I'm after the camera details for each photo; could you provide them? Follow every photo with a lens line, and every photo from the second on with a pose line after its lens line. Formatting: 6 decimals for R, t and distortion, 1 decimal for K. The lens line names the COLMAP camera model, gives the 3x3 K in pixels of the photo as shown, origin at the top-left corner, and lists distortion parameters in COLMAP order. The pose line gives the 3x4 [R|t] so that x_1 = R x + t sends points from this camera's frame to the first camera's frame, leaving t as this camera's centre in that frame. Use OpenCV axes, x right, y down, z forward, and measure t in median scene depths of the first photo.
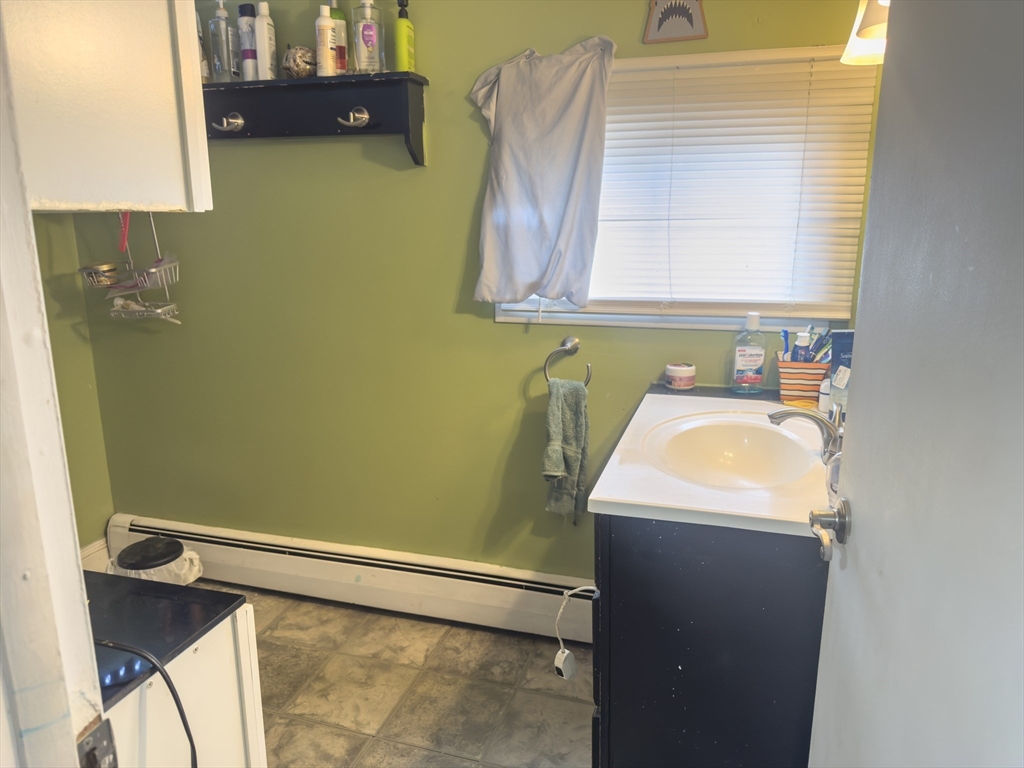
lens RADIAL K [[718.8, 0, 514.9], [0, 718.8, 383.9], [0, 0, 1]] dist [0.013130, -0.014936]
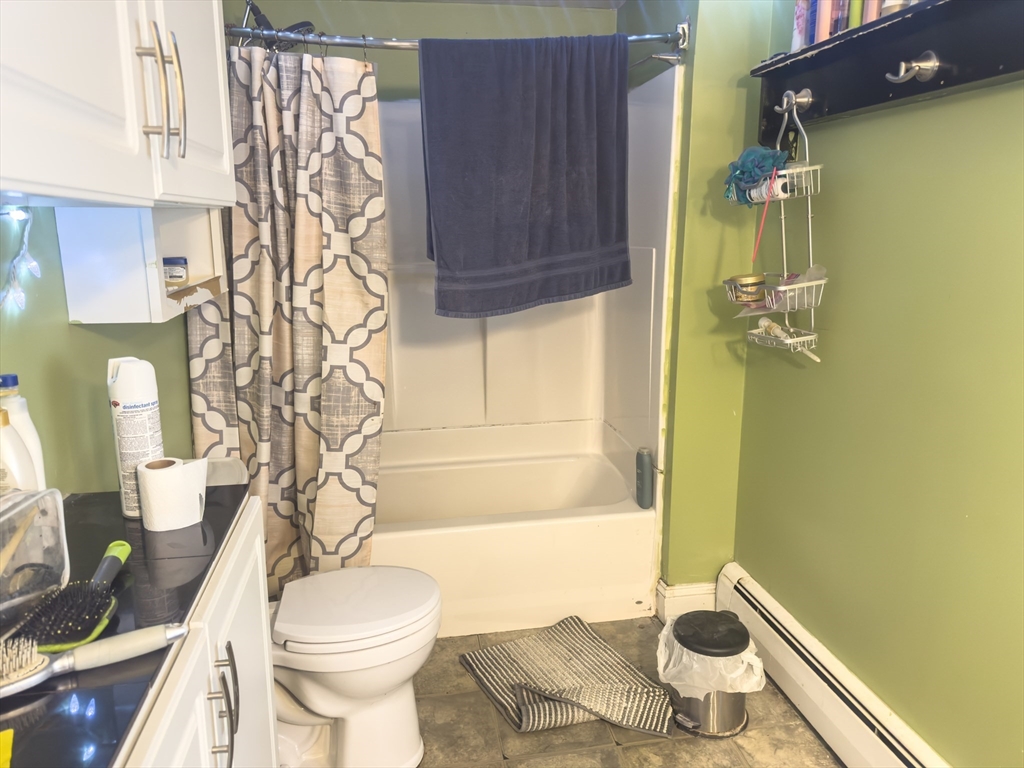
lens RADIAL K [[718.8, 0, 510.7], [0, 718.8, 382.8], [0, 0, 1]] dist [0.013130, -0.014936]
pose [[0.453093, 0.188327, -0.871343, 0.045535], [-0.199394, 0.974077, 0.106848, -0.079114], [0.868878, 0.125328, 0.478899, 0.374059]]
